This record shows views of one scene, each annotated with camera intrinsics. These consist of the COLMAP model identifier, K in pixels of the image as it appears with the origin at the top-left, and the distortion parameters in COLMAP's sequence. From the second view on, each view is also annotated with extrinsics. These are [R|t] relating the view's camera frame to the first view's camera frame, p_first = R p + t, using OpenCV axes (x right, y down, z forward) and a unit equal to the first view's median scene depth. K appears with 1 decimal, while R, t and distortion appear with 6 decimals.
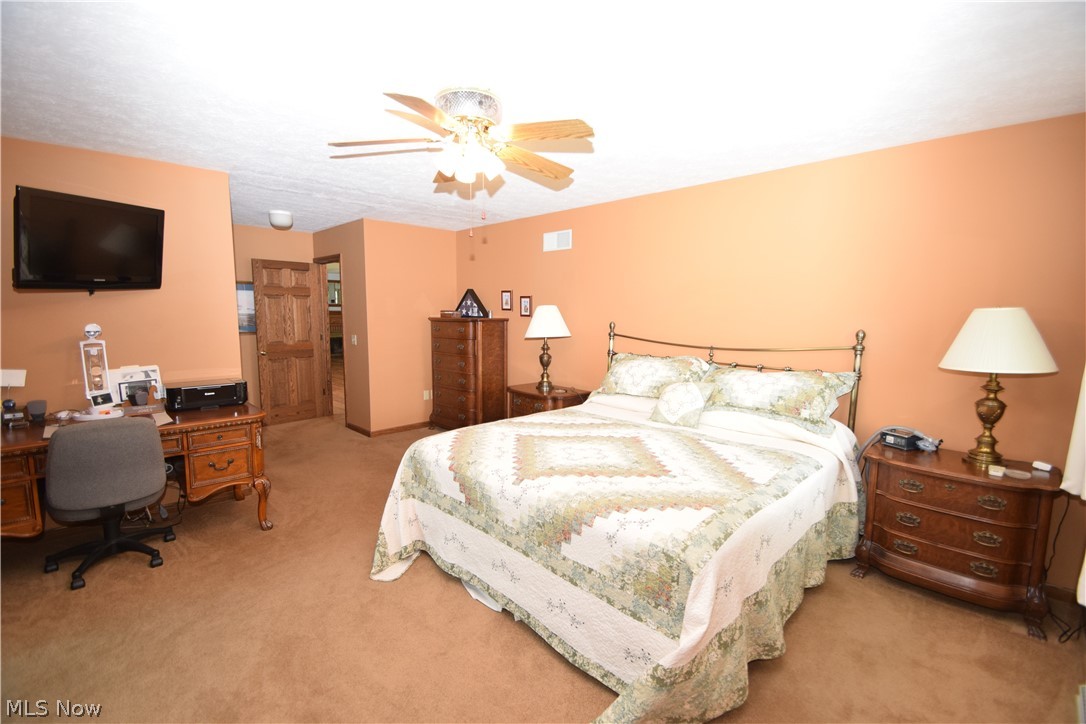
lens RADIAL K [[473.9, 0, 543.0], [0, 473.9, 362.0], [0, 0, 1]] dist [0.017797, -0.018644]
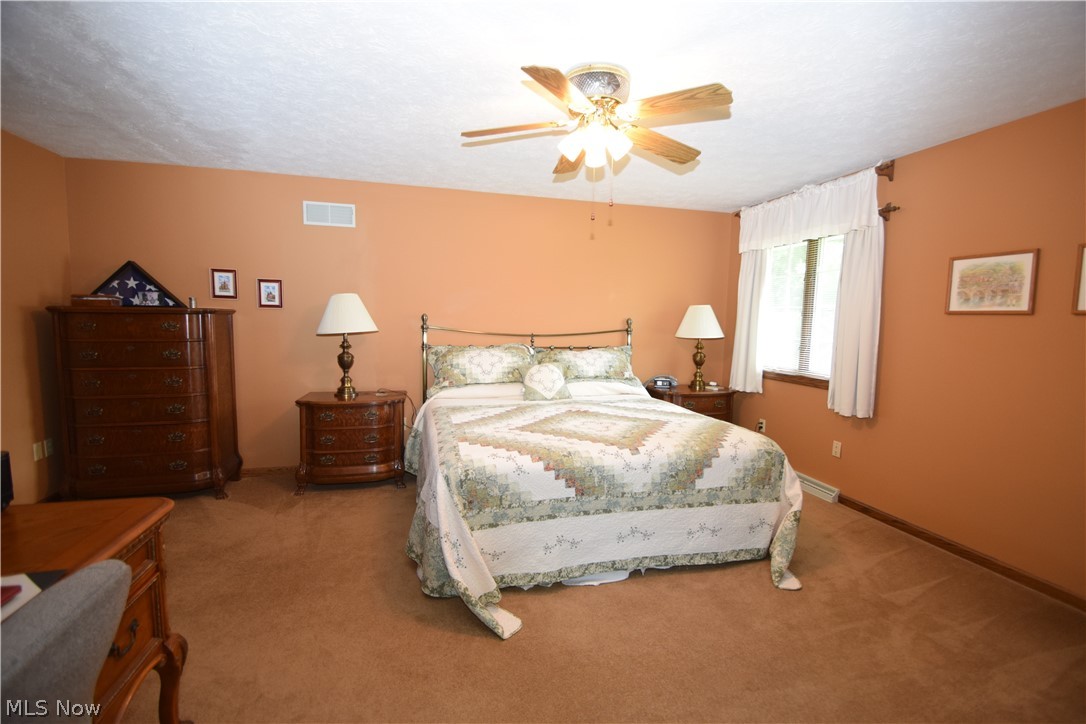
lens RADIAL K [[473.9, 0, 543.0], [0, 473.9, 362.0], [0, 0, 1]] dist [0.017797, -0.018644]
pose [[0.500625, -0.079355, 0.862019, -0.911234], [0.080998, 0.995715, 0.044622, -0.018793], [-0.861866, 0.047483, 0.504908, 0.510671]]
